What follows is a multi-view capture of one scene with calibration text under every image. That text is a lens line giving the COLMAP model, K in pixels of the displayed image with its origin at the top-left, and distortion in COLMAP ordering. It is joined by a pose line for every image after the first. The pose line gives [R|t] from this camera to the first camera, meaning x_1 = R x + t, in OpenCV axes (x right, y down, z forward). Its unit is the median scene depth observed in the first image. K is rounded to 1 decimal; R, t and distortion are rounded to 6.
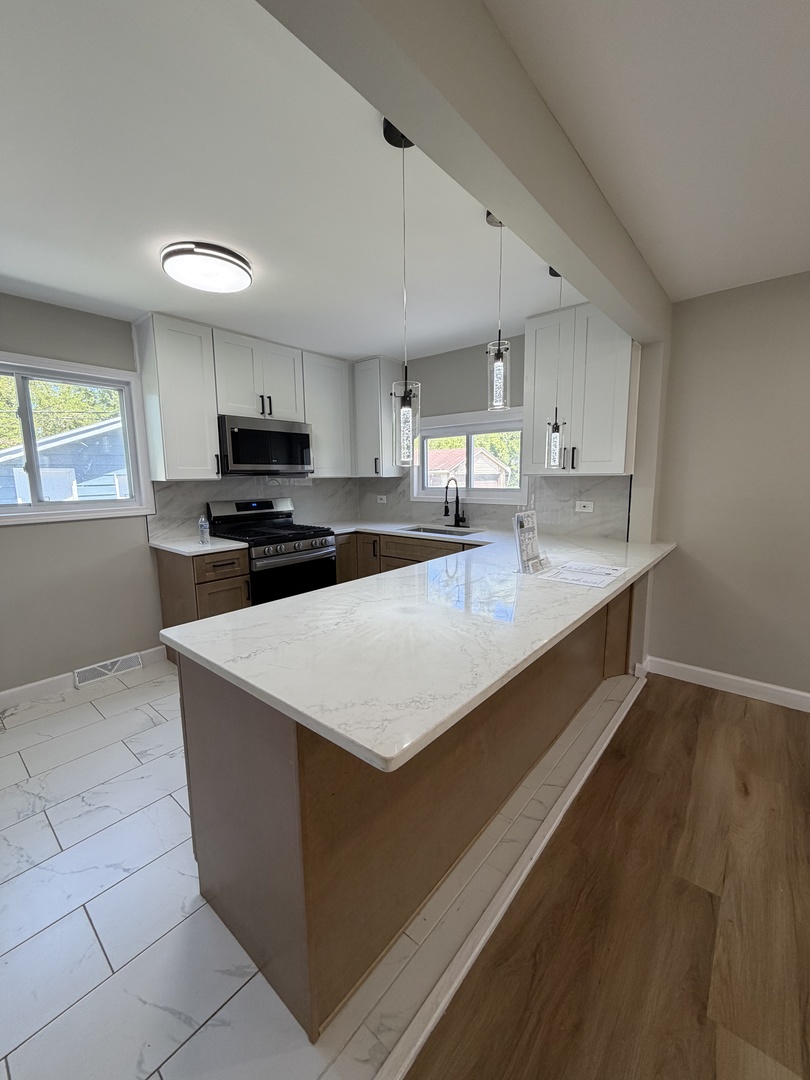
lens RADIAL K [[430.3, 0, 405.9], [0, 430.3, 537.7], [0, 0, 1]] dist [0.001908, -0.000227]
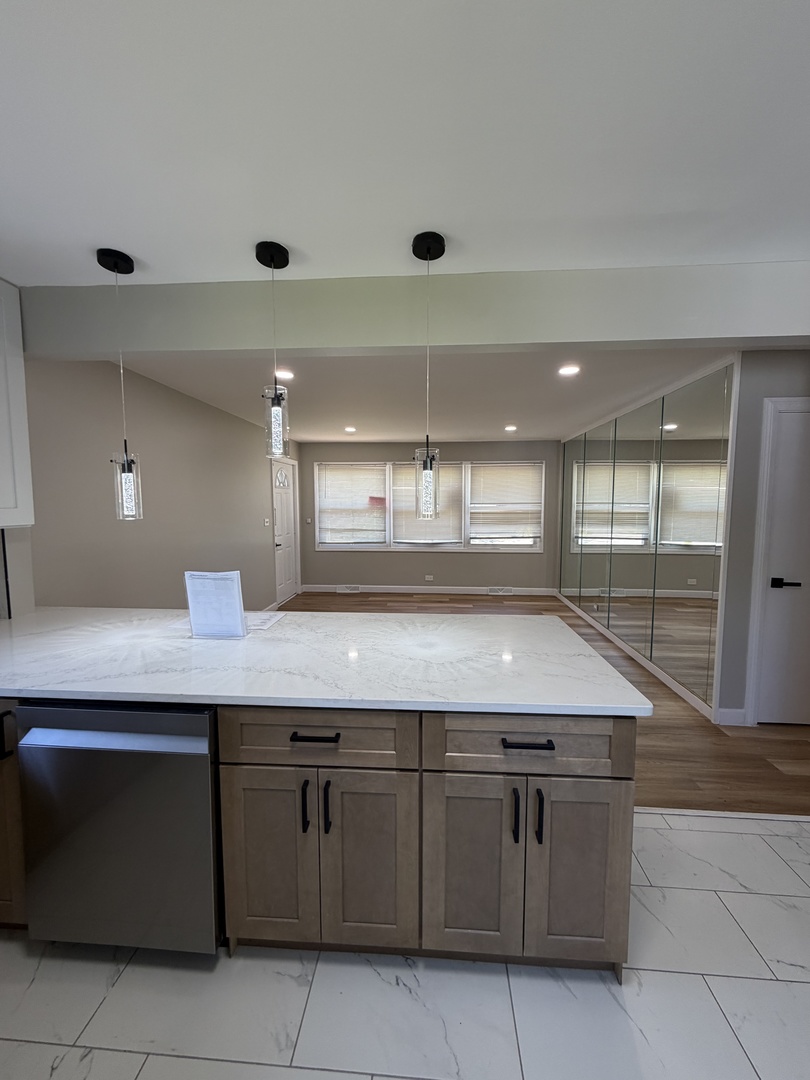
lens RADIAL K [[430.3, 0, 403.4], [0, 430.3, 536.6], [0, 0, 1]] dist [0.001908, -0.000227]
pose [[-0.585023, -0.051842, 0.809358, -0.459742], [0.125567, 0.980131, 0.153543, -0.156640], [-0.801237, 0.191454, -0.566890, 0.876265]]
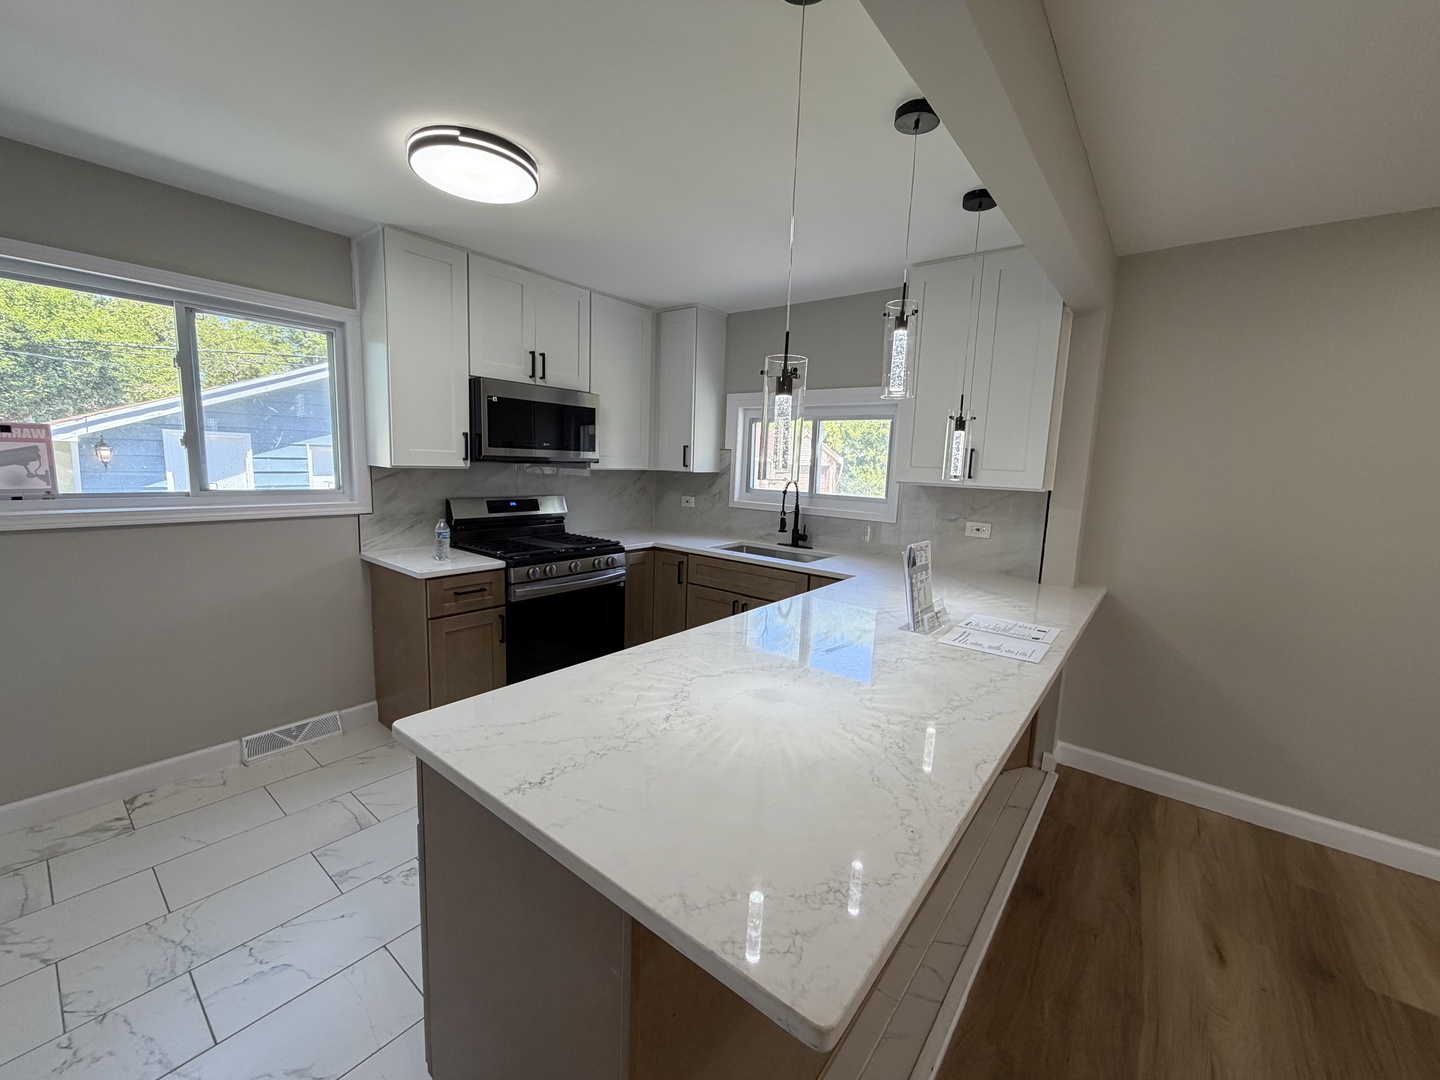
lens RADIAL K [[573.7, 0, 716.3], [0, 573.7, 539.4], [0, 0, 1]] dist [0.001908, -0.000227]
pose [[0.998500, 0.043331, 0.033455, -0.061914], [-0.043096, 0.999041, -0.007728, -0.033347], [-0.033758, 0.006275, 0.999410, 0.060063]]
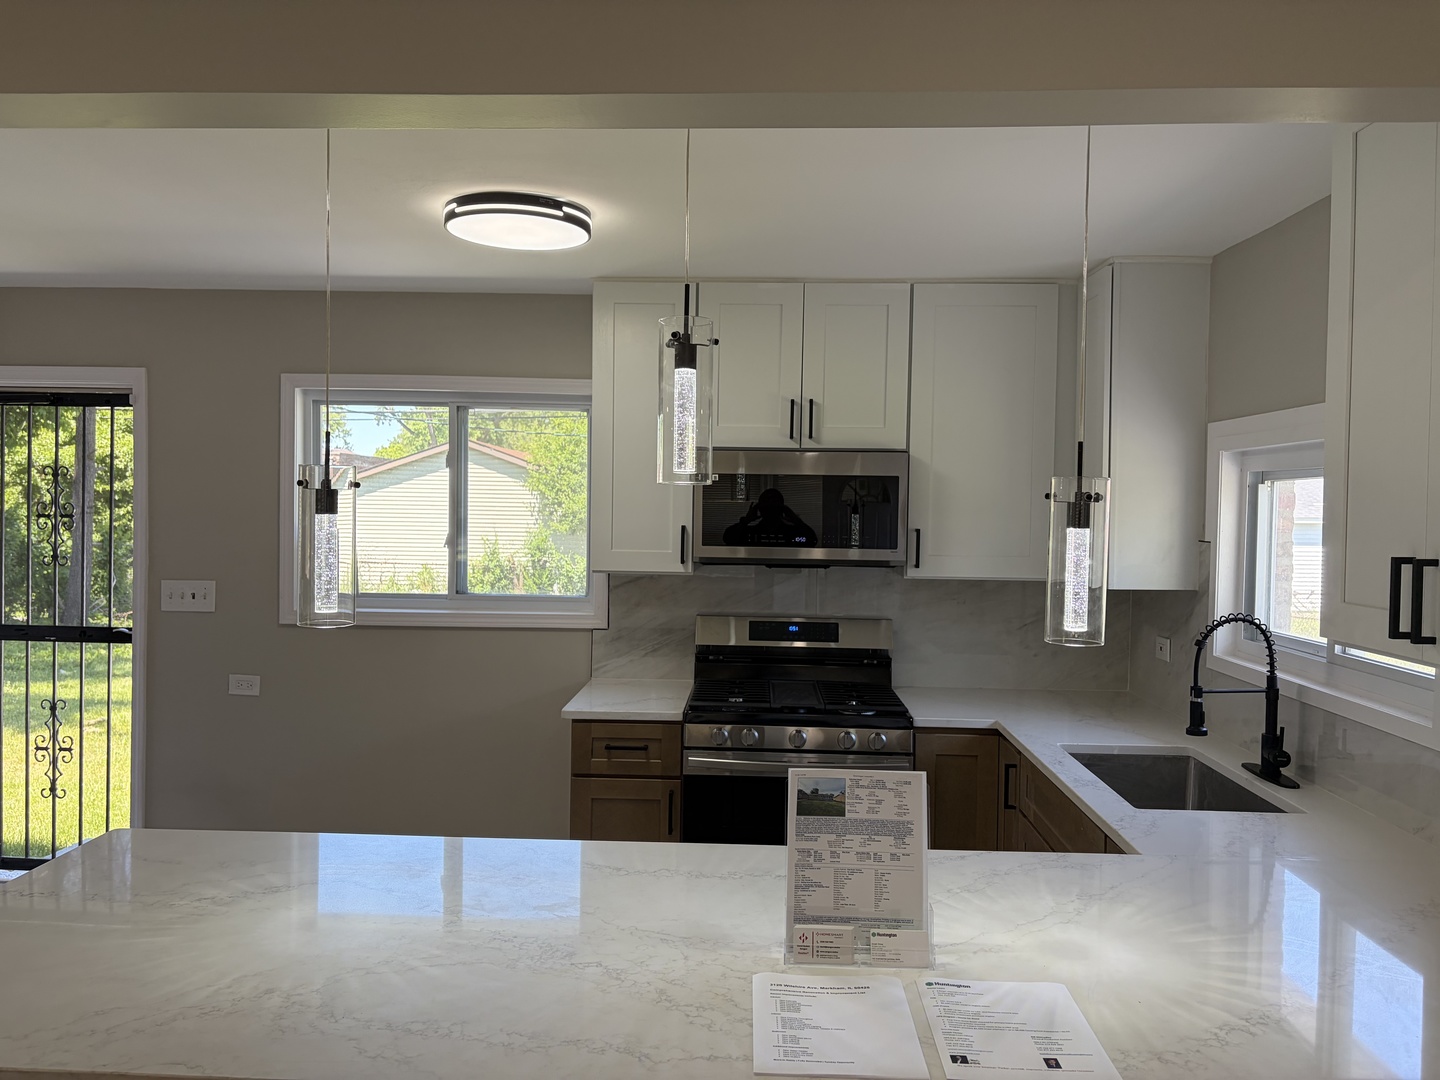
lens RADIAL K [[1088.6, 0, 731.0], [0, 1088.6, 544.8], [0, 0, 1]] dist [0.034946, -0.030212]
pose [[0.621078, 0.052687, -0.781976, 0.651723], [-0.137959, 0.989508, -0.042903, -0.137553], [0.771511, 0.134527, 0.621830, 0.286358]]
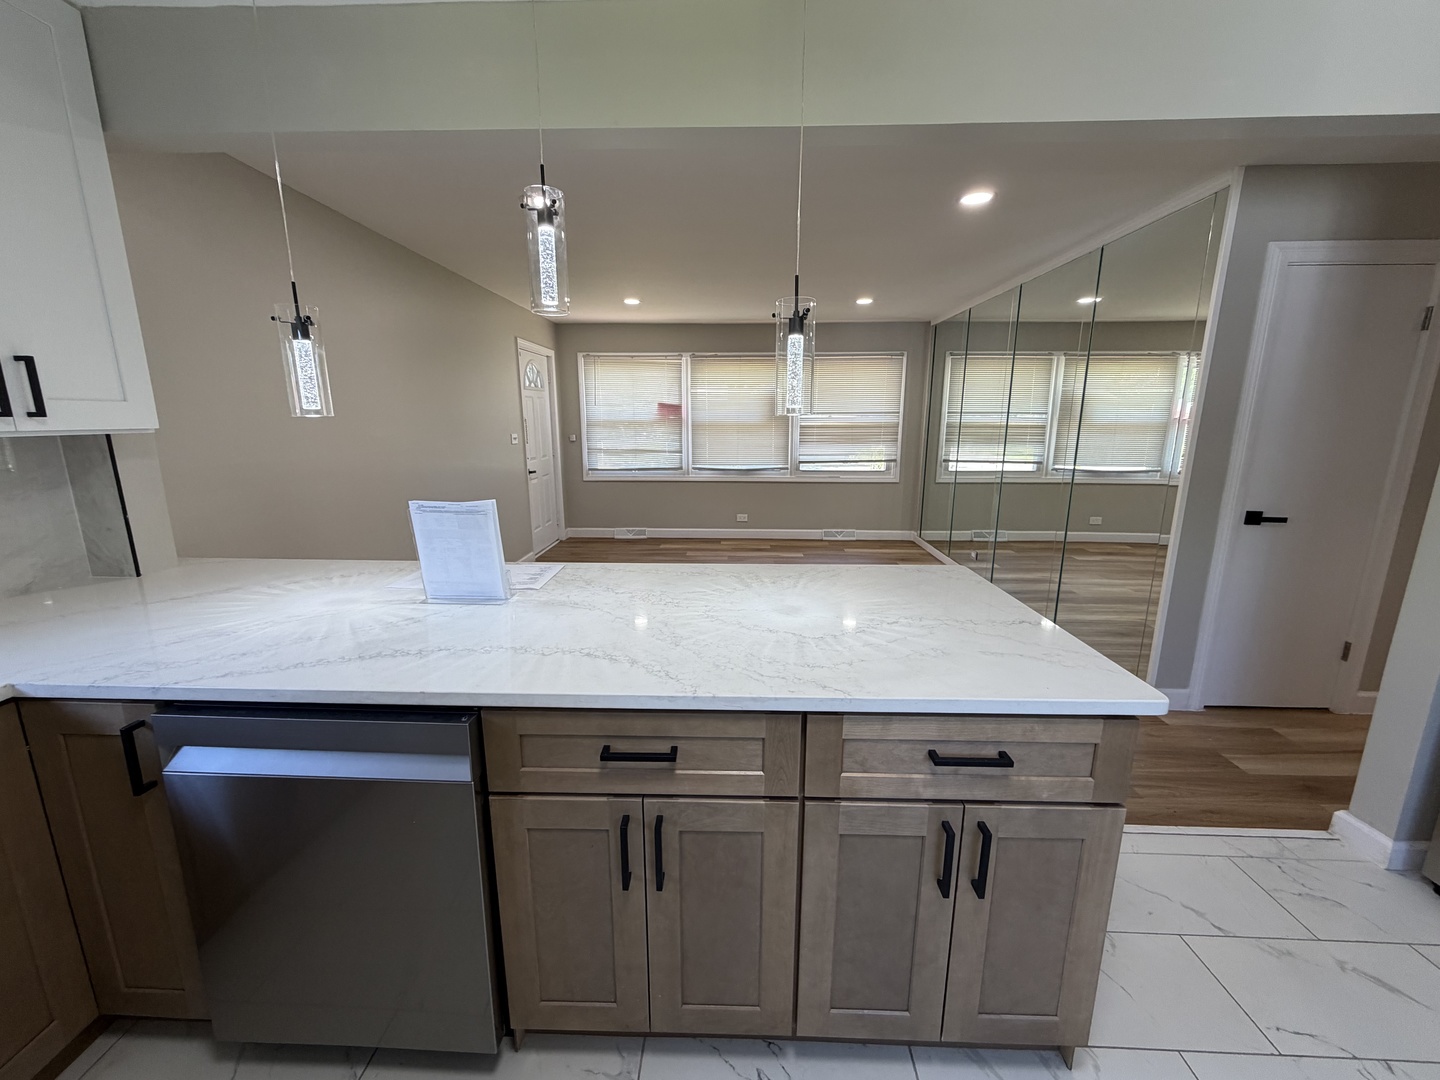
lens RADIAL K [[573.7, 0, 713.8], [0, 573.7, 537.9], [0, 0, 1]] dist [0.001908, -0.000227]
pose [[-0.612901, -0.150413, 0.775712, -0.359626], [0.121753, 0.952013, 0.280797, -0.132740], [-0.780723, 0.266546, -0.565176, 0.874841]]
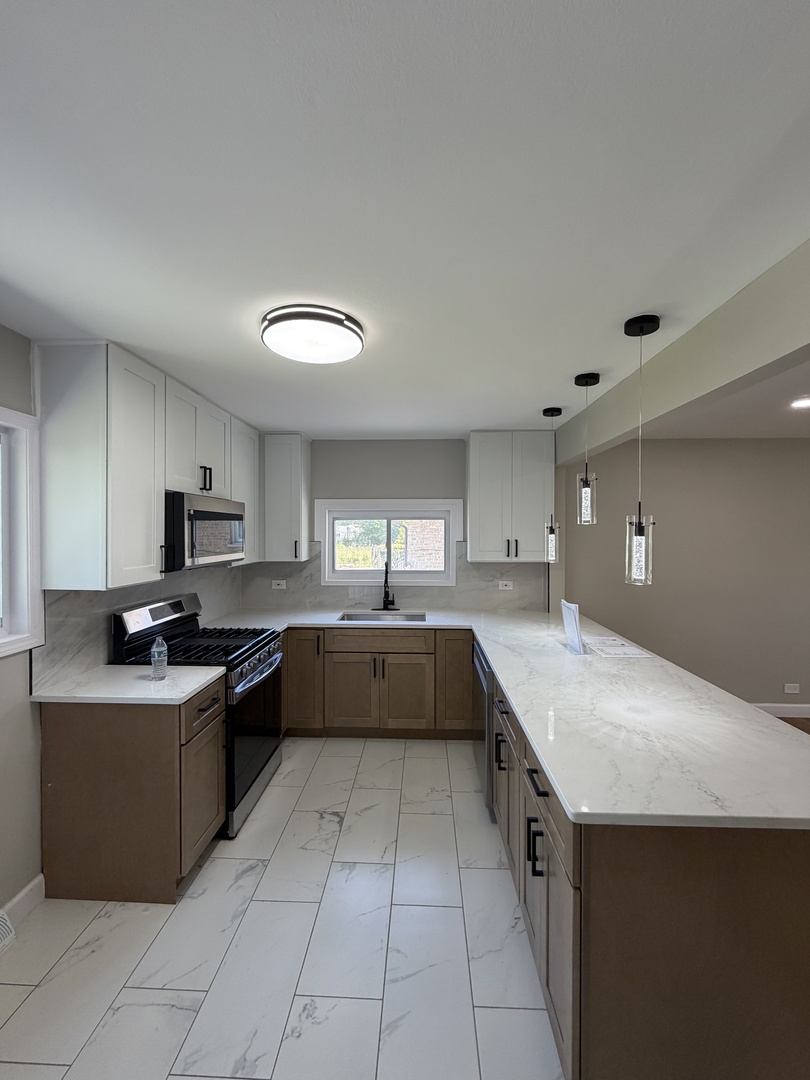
lens RADIAL K [[430.3, 0, 408.0], [0, 430.3, 538.8], [0, 0, 1]] dist [0.001908, -0.000227]
pose [[0.788176, 0.001697, 0.615448, -0.620810], [0.080278, 0.991169, -0.105541, -0.108835], [-0.610192, 0.132592, 0.781079, 0.230352]]
